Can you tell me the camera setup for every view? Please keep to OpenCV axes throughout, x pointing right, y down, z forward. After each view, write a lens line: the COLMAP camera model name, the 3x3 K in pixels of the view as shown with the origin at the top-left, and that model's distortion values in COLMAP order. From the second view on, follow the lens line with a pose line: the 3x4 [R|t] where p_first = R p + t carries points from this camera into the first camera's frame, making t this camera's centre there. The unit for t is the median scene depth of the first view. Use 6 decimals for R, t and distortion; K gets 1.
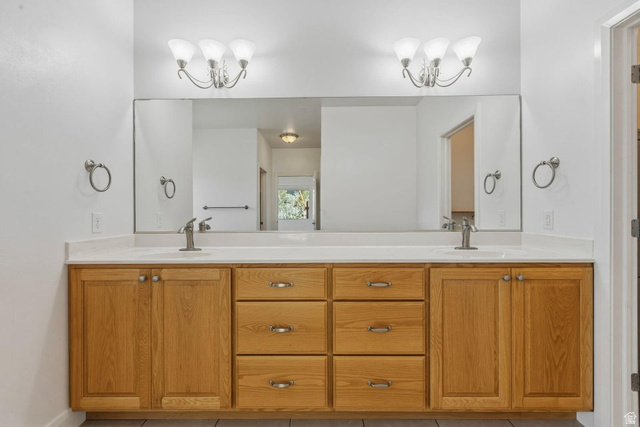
lens RADIAL K [[287.6, 0, 319.6], [0, 287.6, 212.3], [0, 0, 1]] dist [0.001188, -0.001627]
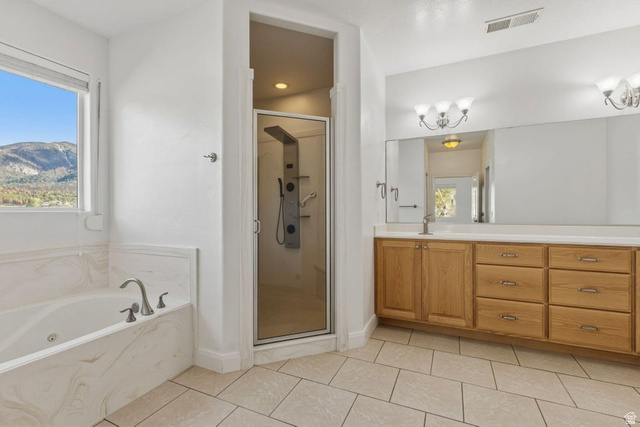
lens RADIAL K [[287.6, 0, 320.3], [0, 287.6, 211.3], [0, 0, 1]] dist [0.001188, -0.001627]
pose [[0.909545, 0.001686, -0.415603, -0.418150], [-0.001443, 0.999999, 0.000900, 0.007488], [0.415604, -0.000219, 0.909546, -0.874841]]
